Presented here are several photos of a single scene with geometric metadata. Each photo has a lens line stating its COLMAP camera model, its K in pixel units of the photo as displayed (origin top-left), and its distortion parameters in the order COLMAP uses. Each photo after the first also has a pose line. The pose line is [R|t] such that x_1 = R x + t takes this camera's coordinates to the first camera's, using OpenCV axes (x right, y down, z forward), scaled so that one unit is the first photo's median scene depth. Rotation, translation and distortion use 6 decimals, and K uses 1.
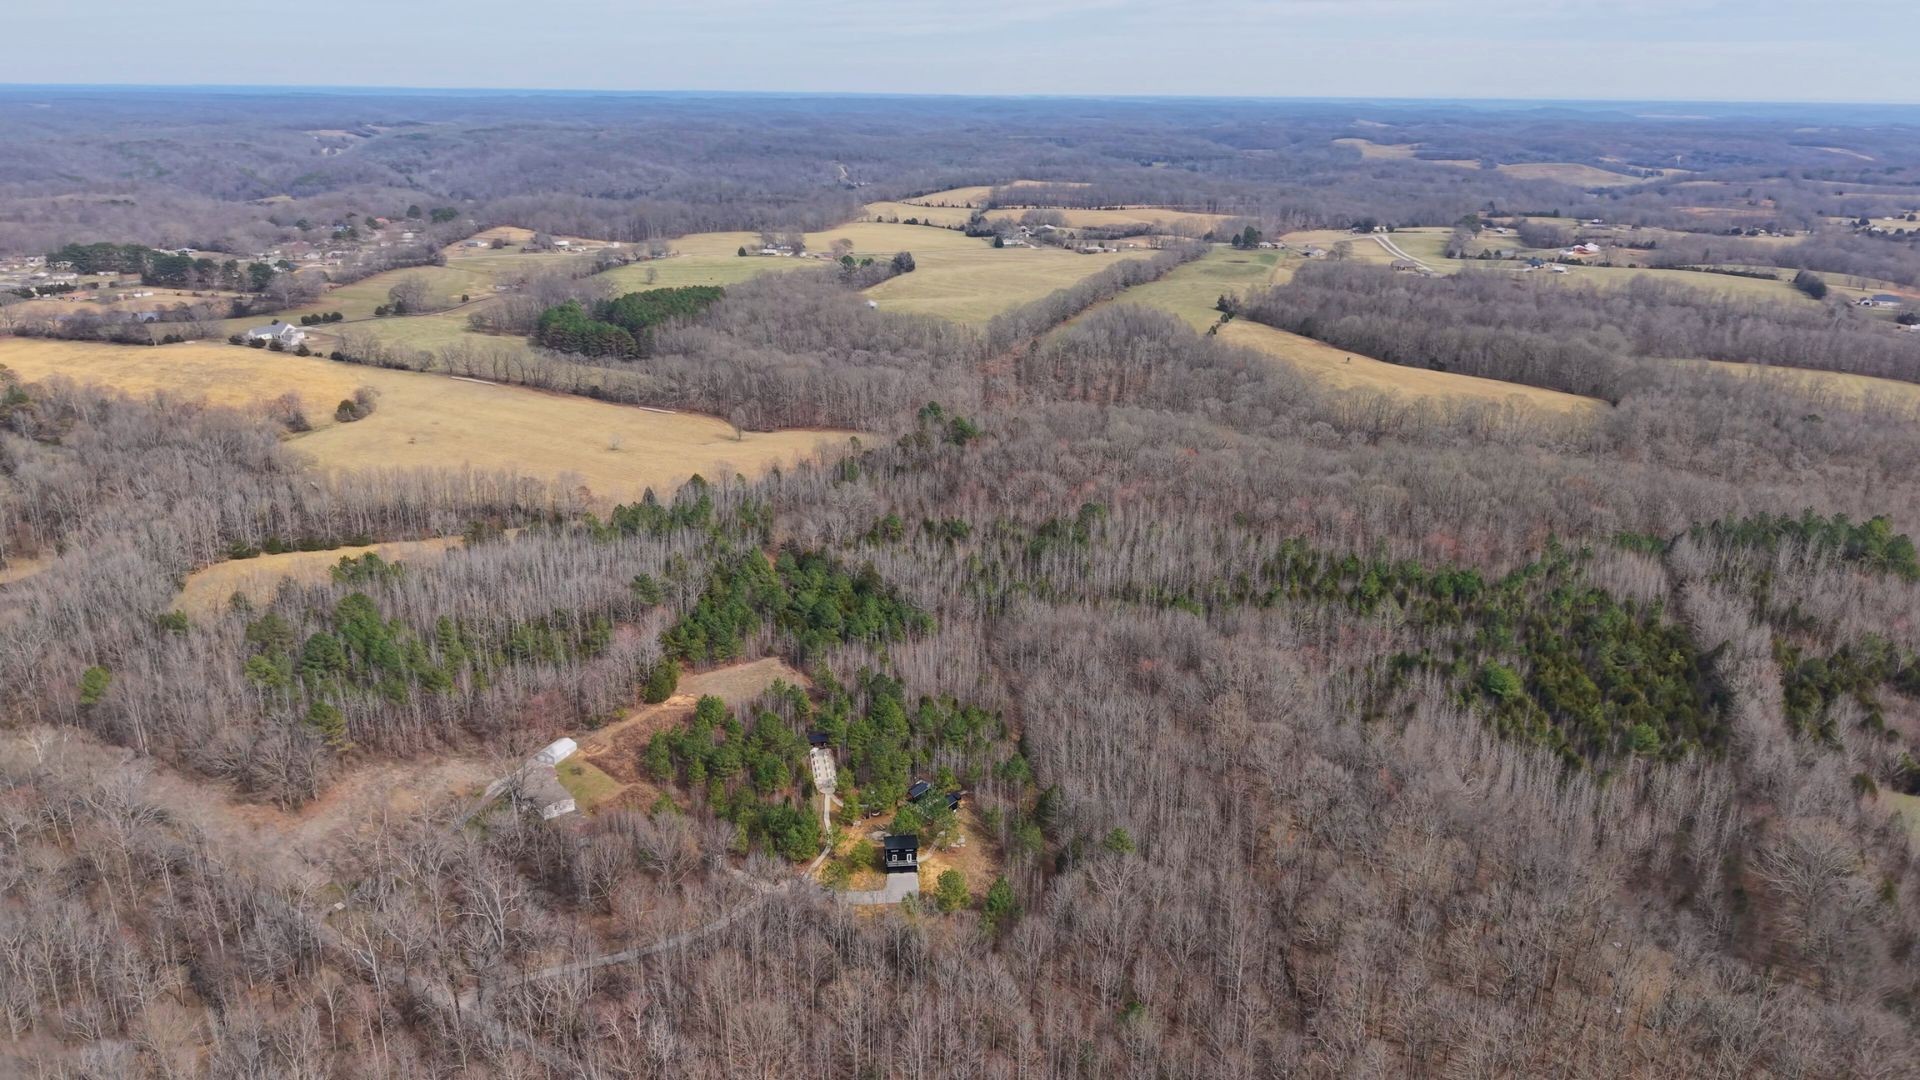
lens RADIAL K [[1407.0, 0, 947.9], [0, 1407.0, 539.2], [0, 0, 1]] dist [0.055705, -0.056555]
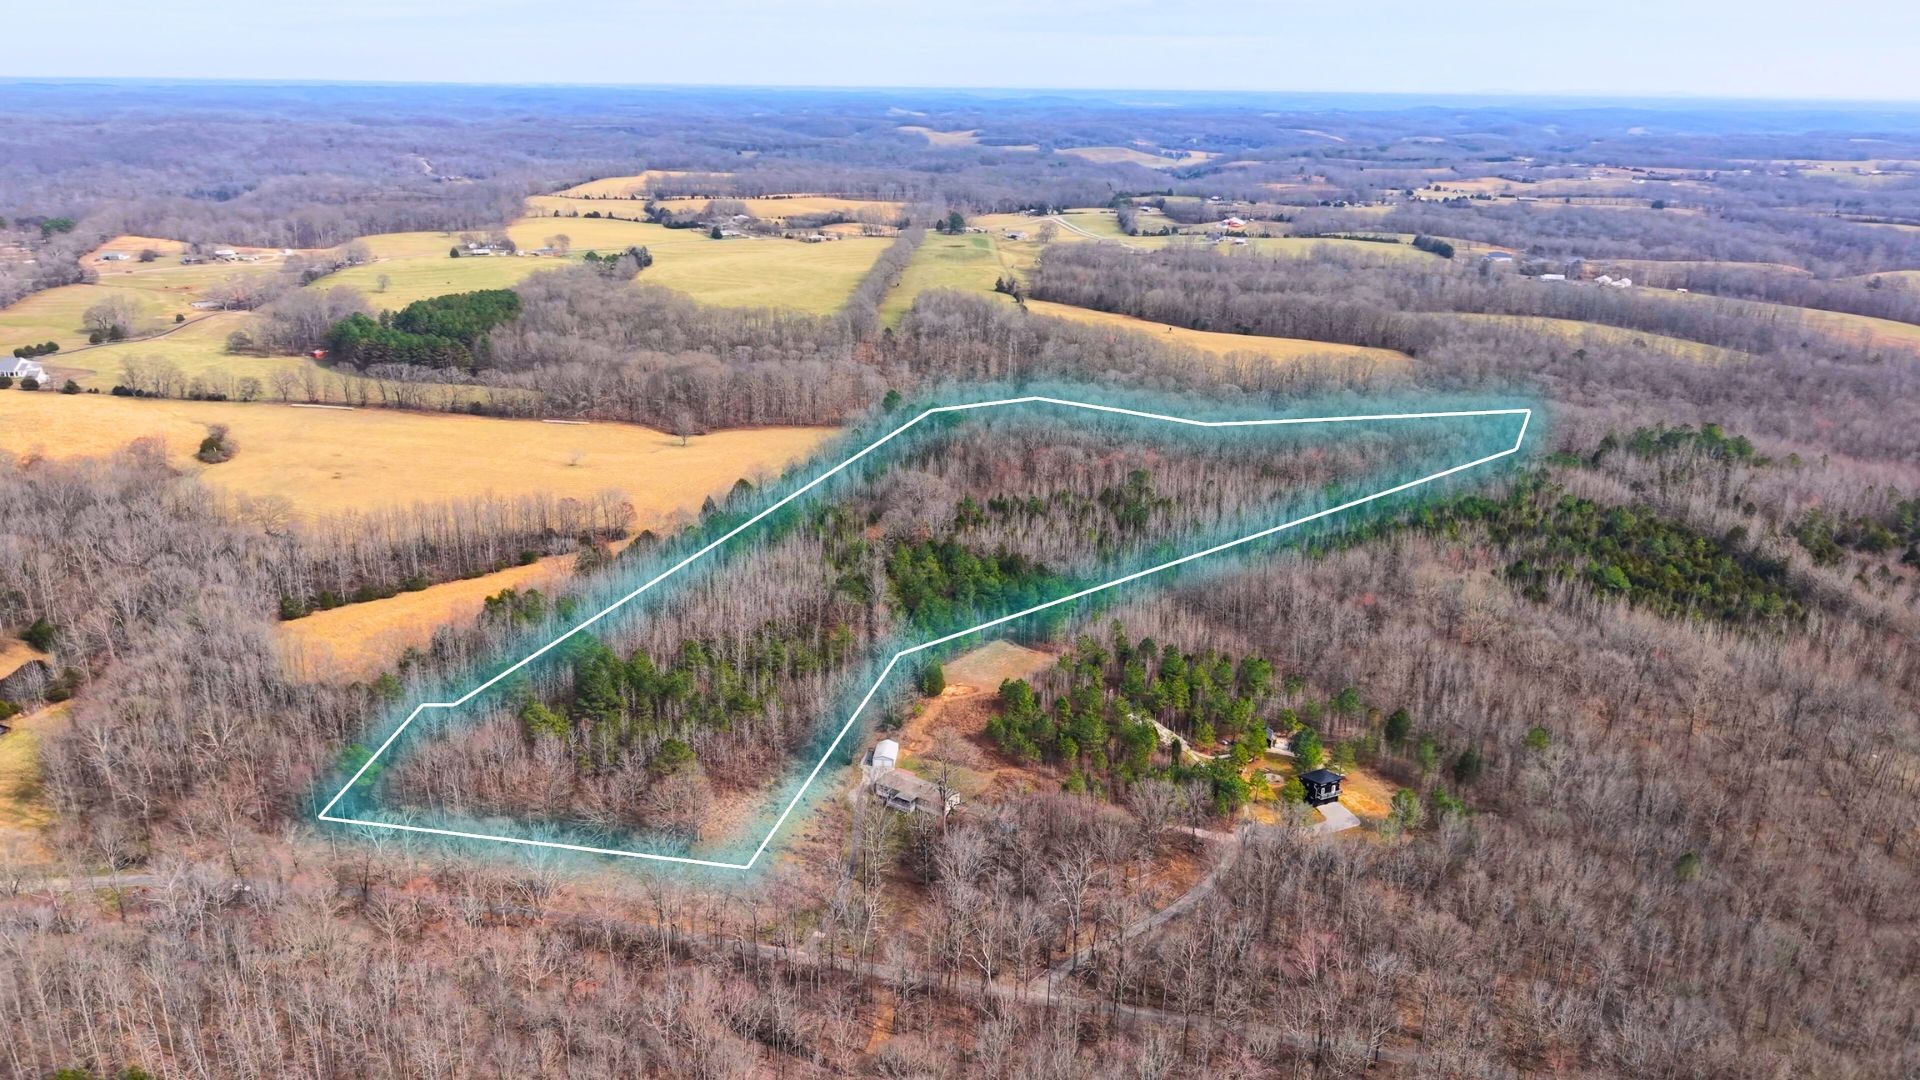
lens RADIAL K [[1407.0, 0, 947.9], [0, 1407.0, 539.2], [0, 0, 1]] dist [0.055705, -0.056555]
pose [[0.943990, -0.104080, 0.313129, -0.160289], [0.101600, 0.994529, 0.024274, -0.006185], [-0.313942, 0.008899, 0.949400, 0.012280]]
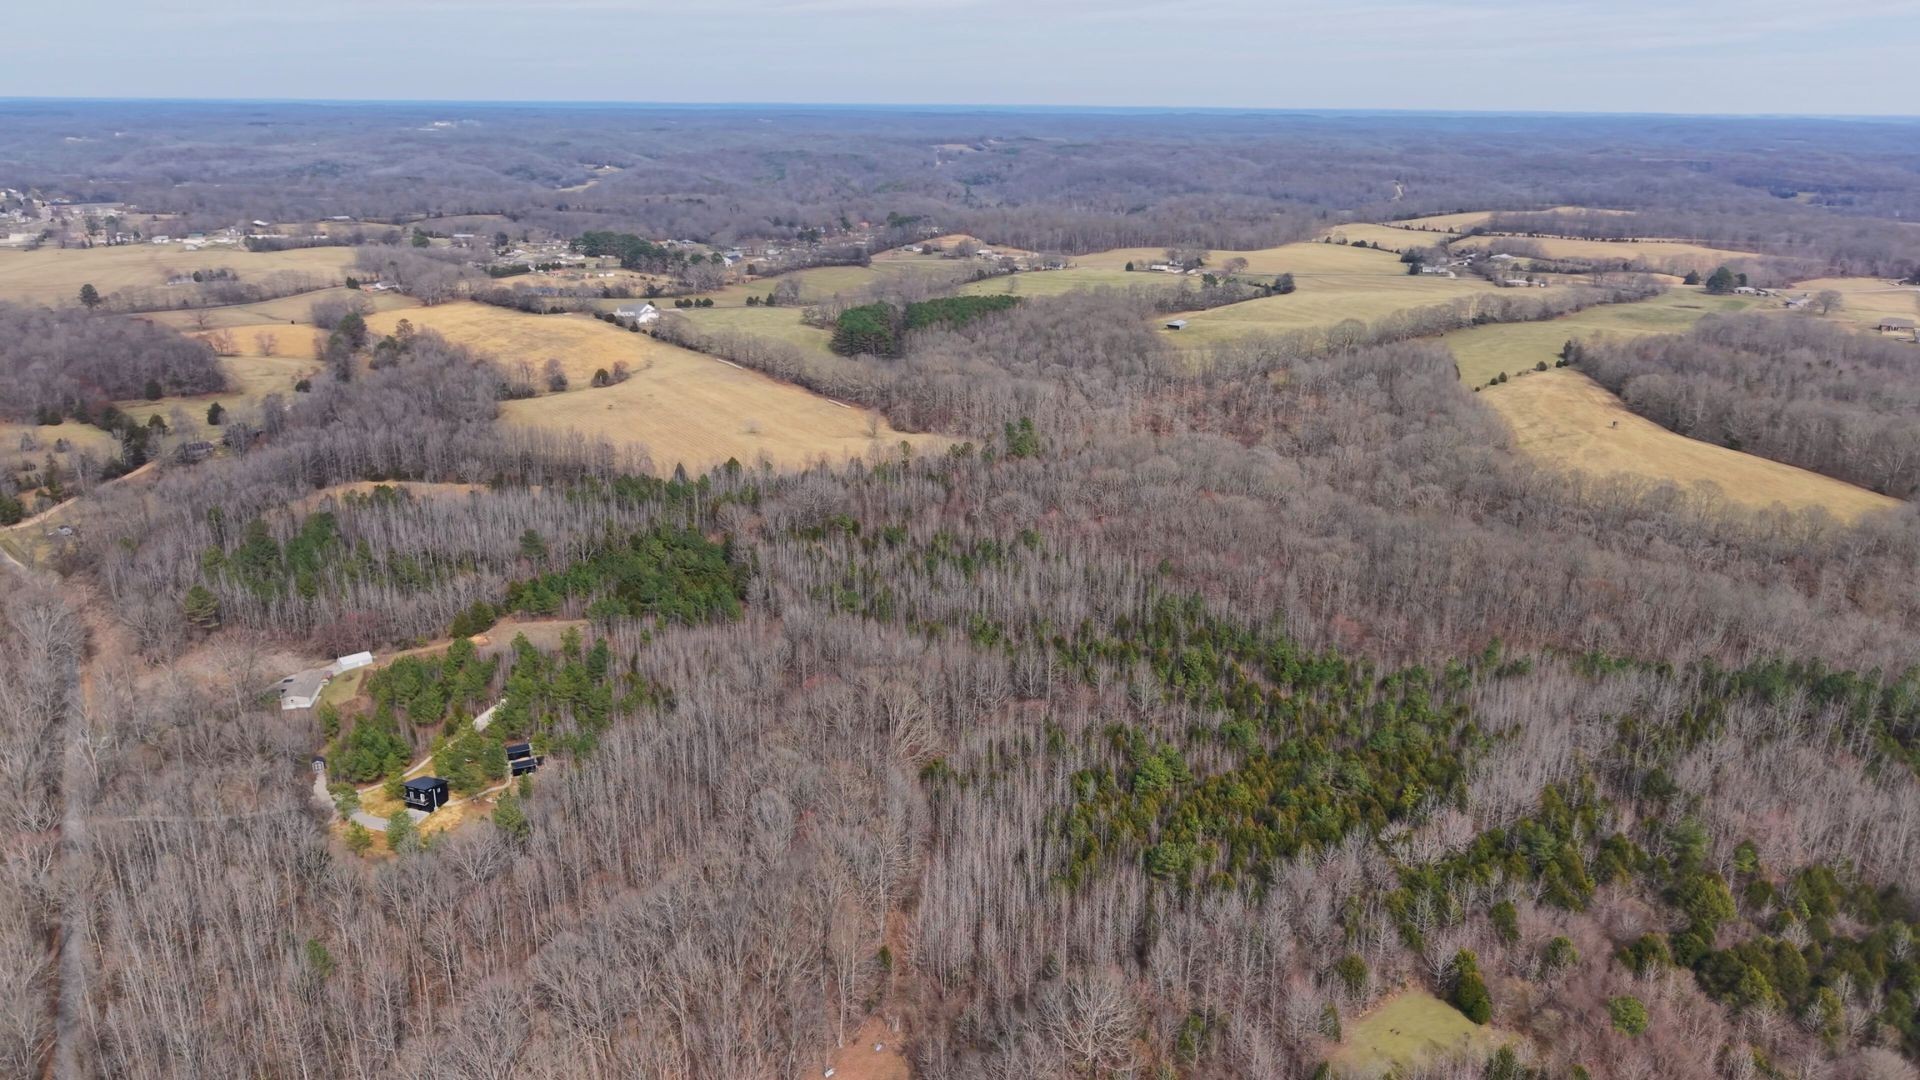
lens RADIAL K [[1407.0, 0, 947.9], [0, 1407.0, 539.2], [0, 0, 1]] dist [0.055705, -0.056555]
pose [[0.898862, 0.134215, -0.417173, 0.191389], [-0.139179, 0.990092, 0.018655, -0.012574], [0.415543, 0.041293, 0.908636, 0.044180]]
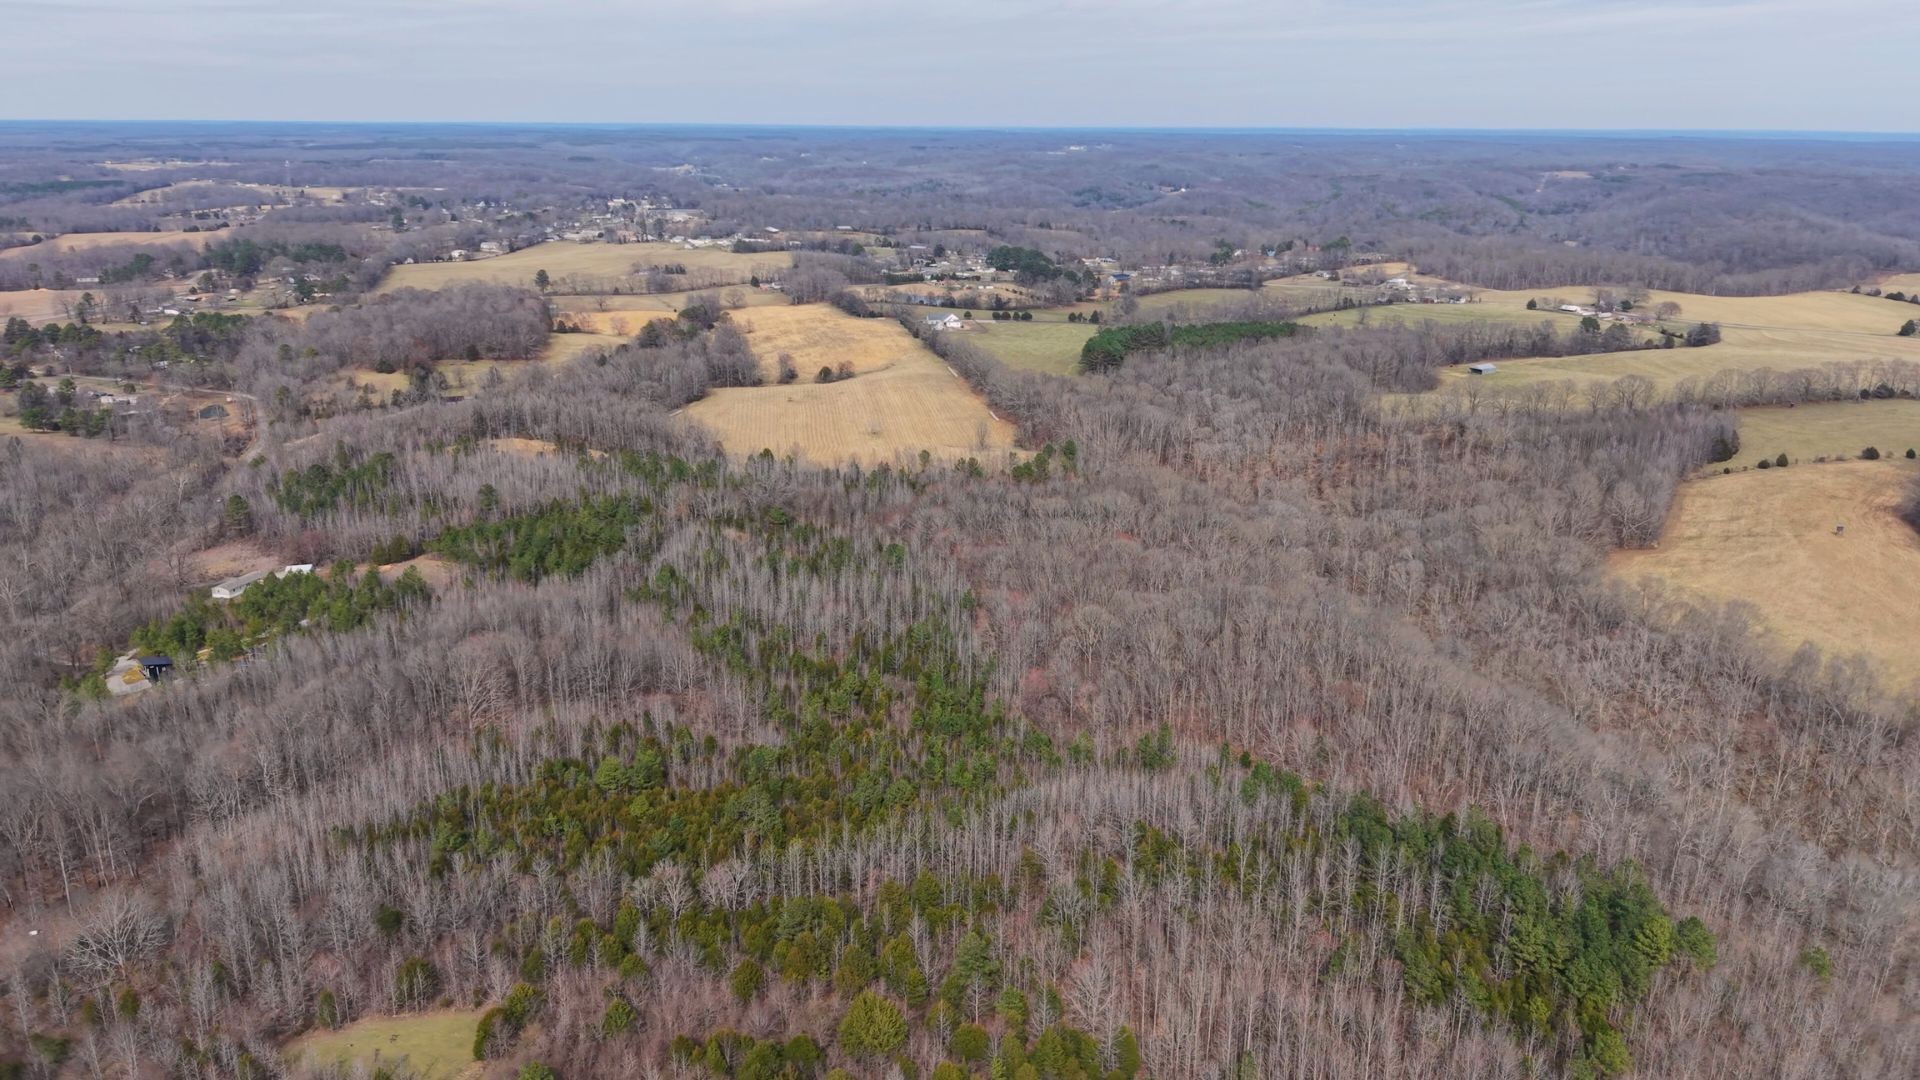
lens RADIAL K [[1407.0, 0, 947.9], [0, 1407.0, 539.2], [0, 0, 1]] dist [0.055705, -0.056555]
pose [[0.615776, 0.228113, -0.754178, 0.349737], [-0.249923, 0.964294, 0.087607, -0.050423], [0.747234, 0.134540, 0.650800, 0.174214]]
